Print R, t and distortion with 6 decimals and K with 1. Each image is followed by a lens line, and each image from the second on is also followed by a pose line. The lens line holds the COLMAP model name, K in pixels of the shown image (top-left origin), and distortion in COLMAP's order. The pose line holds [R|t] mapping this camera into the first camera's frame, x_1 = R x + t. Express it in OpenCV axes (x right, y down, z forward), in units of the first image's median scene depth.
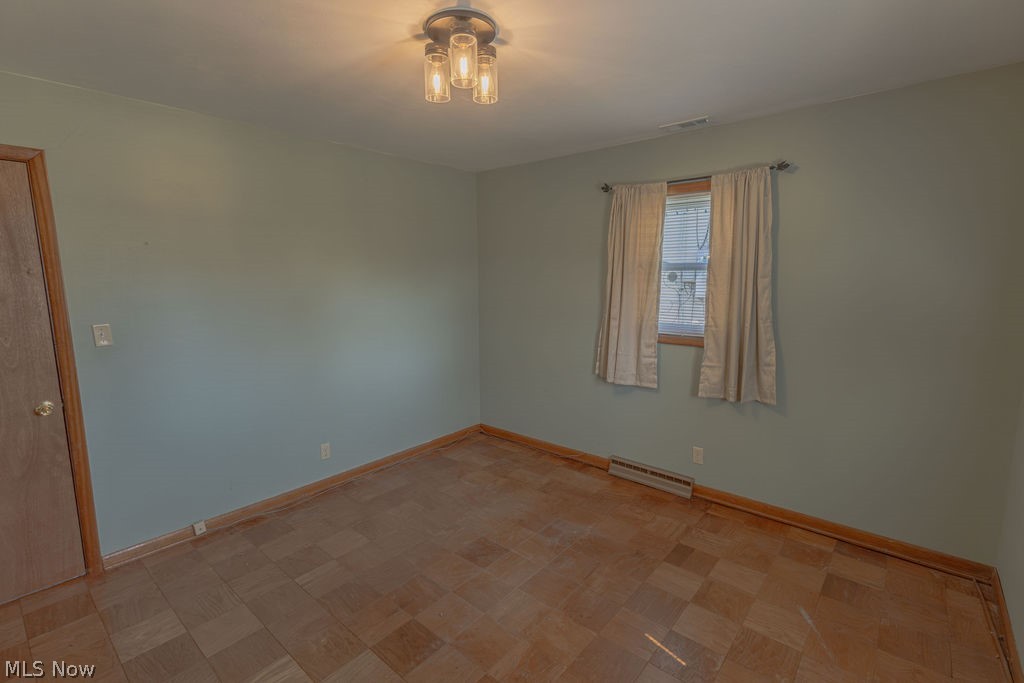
lens RADIAL K [[474.2, 0, 513.0], [0, 474.2, 340.2], [0, 0, 1]] dist [0.006748, -0.000740]
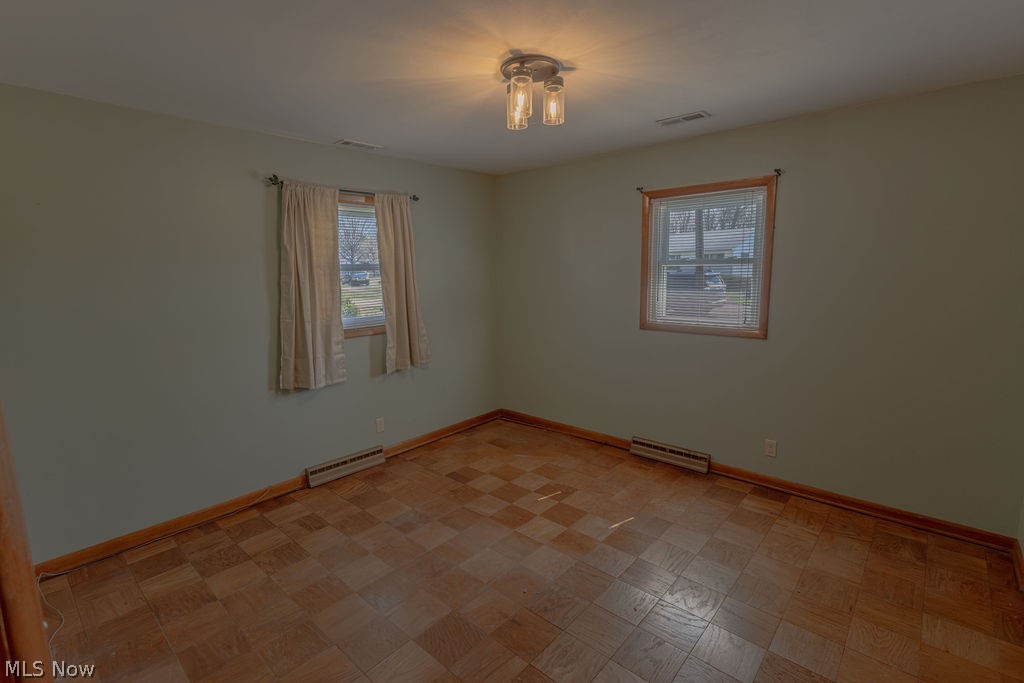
lens RADIAL K [[474.2, 0, 504.1], [0, 474.2, 340.9], [0, 0, 1]] dist [0.006748, -0.000740]
pose [[0.039479, -0.149414, 0.987986, -0.787035], [0.161404, 0.976726, 0.141261, -0.087317], [-0.986098, 0.153888, 0.062676, 0.612765]]
